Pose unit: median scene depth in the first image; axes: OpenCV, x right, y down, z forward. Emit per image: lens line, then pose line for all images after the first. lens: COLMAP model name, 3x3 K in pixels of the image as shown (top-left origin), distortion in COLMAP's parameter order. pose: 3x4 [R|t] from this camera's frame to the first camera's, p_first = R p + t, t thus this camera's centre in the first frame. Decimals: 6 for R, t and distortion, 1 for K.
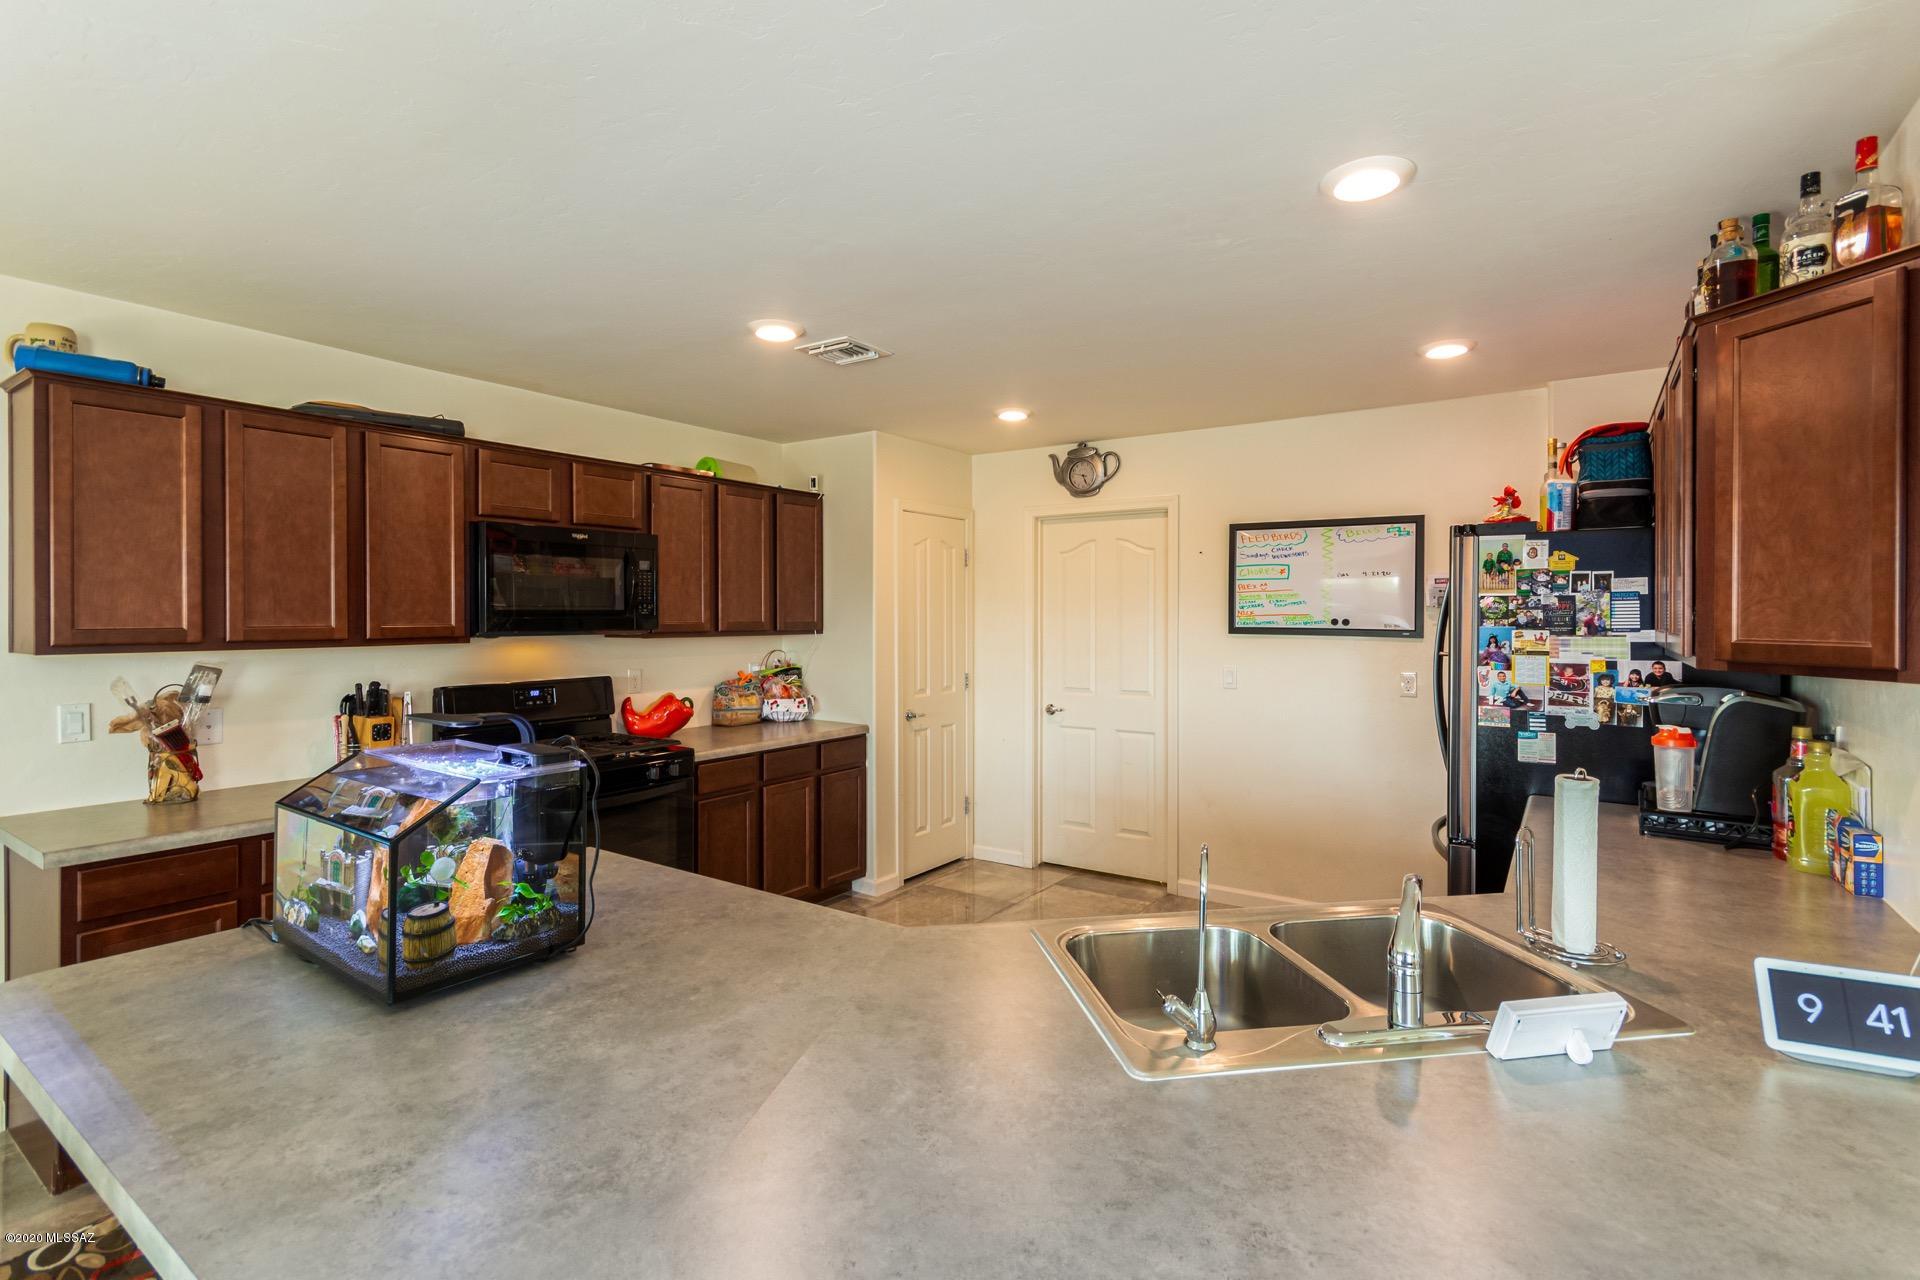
lens RADIAL K [[905.5, 0, 964.5], [0, 905.5, 618.4], [0, 0, 1]] dist [0.000009, -0.000092]
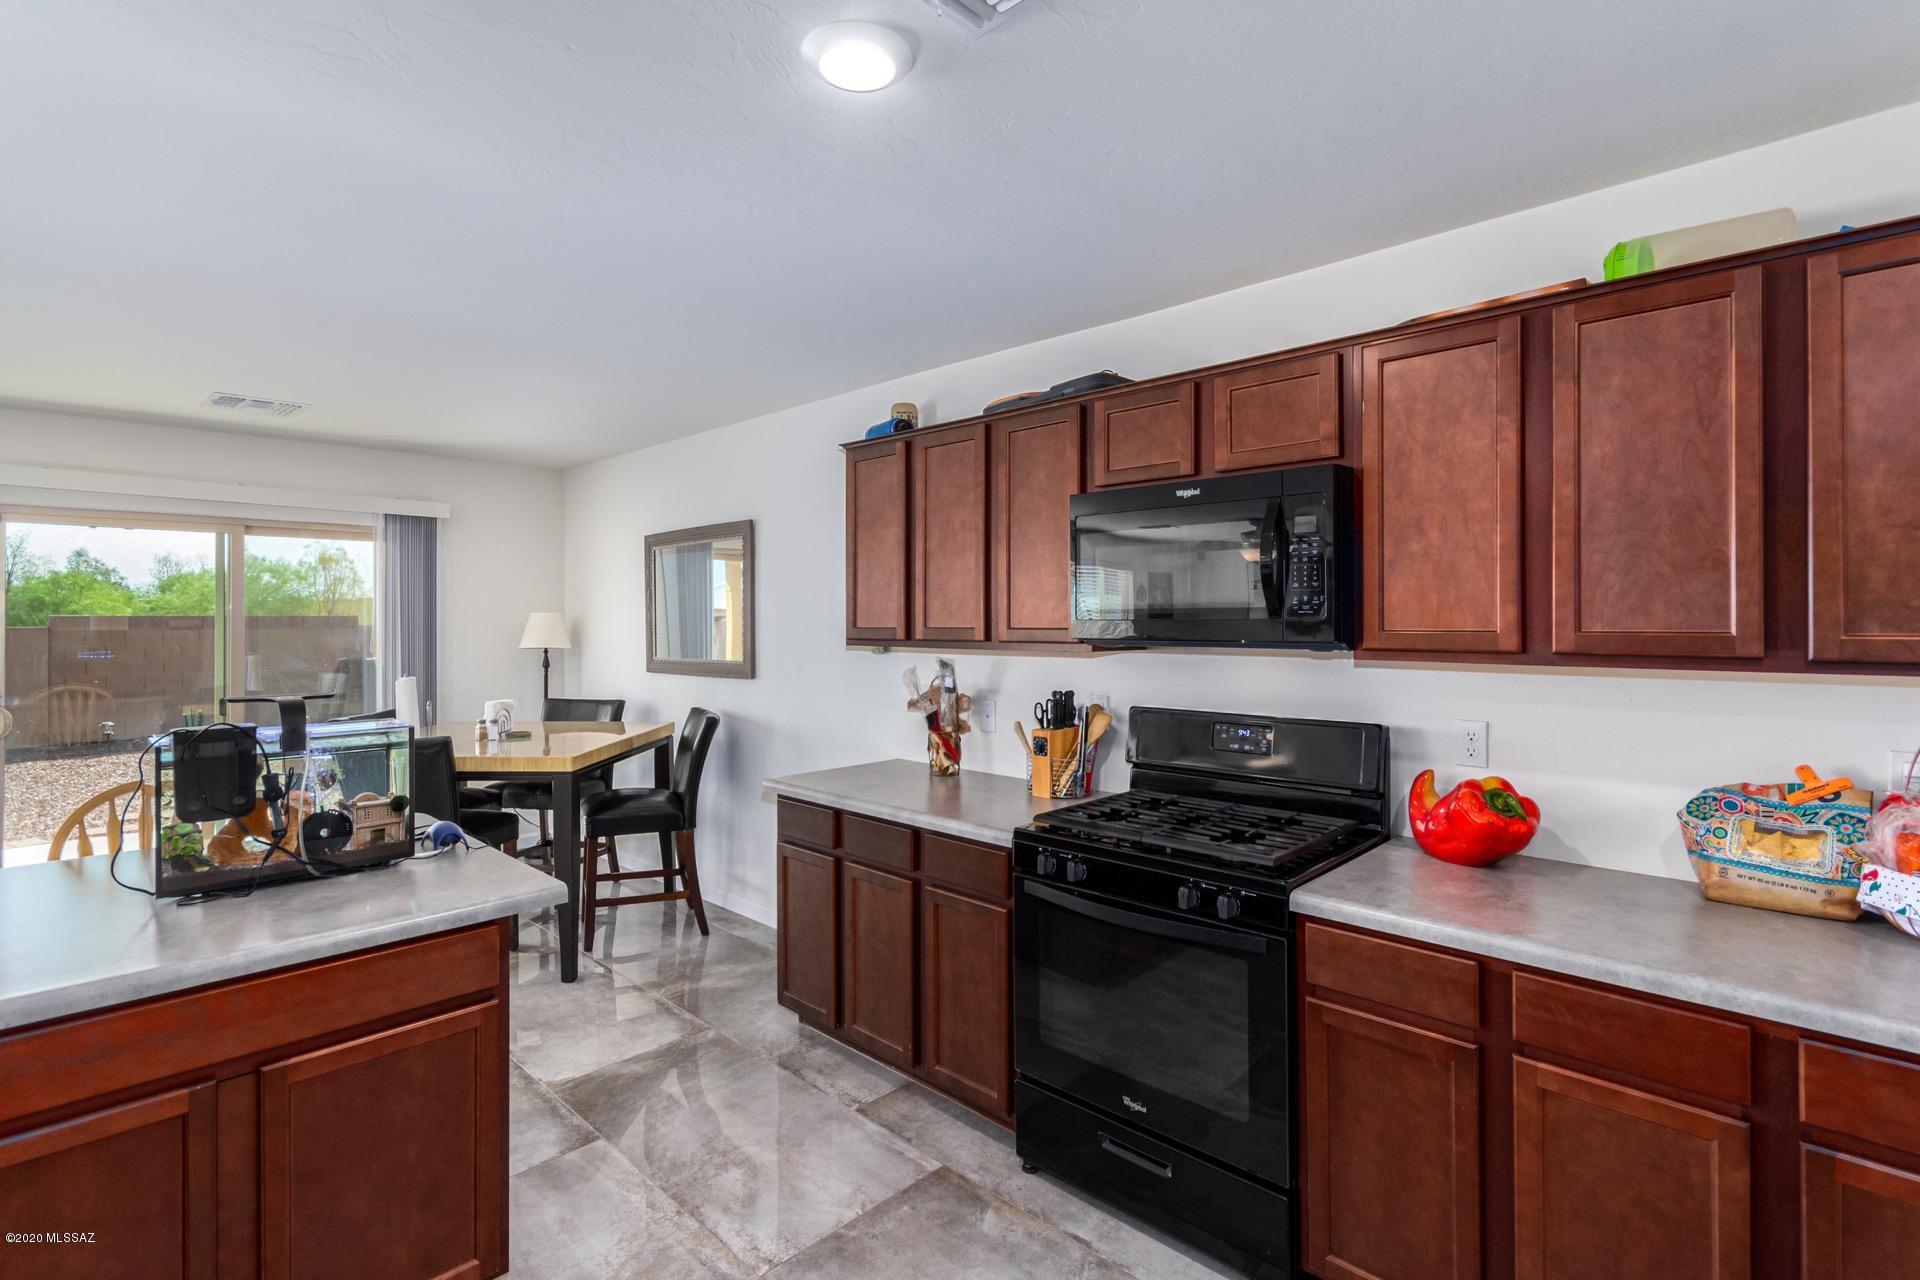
lens RADIAL K [[905.5, 0, 964.5], [0, 905.5, 618.4], [0, 0, 1]] dist [0.000009, -0.000092]
pose [[-0.156560, -0.000276, -0.987668, 0.210149], [-0.004678, 0.999989, 0.000462, -0.001633], [0.987657, 0.004692, -0.156560, 0.861994]]
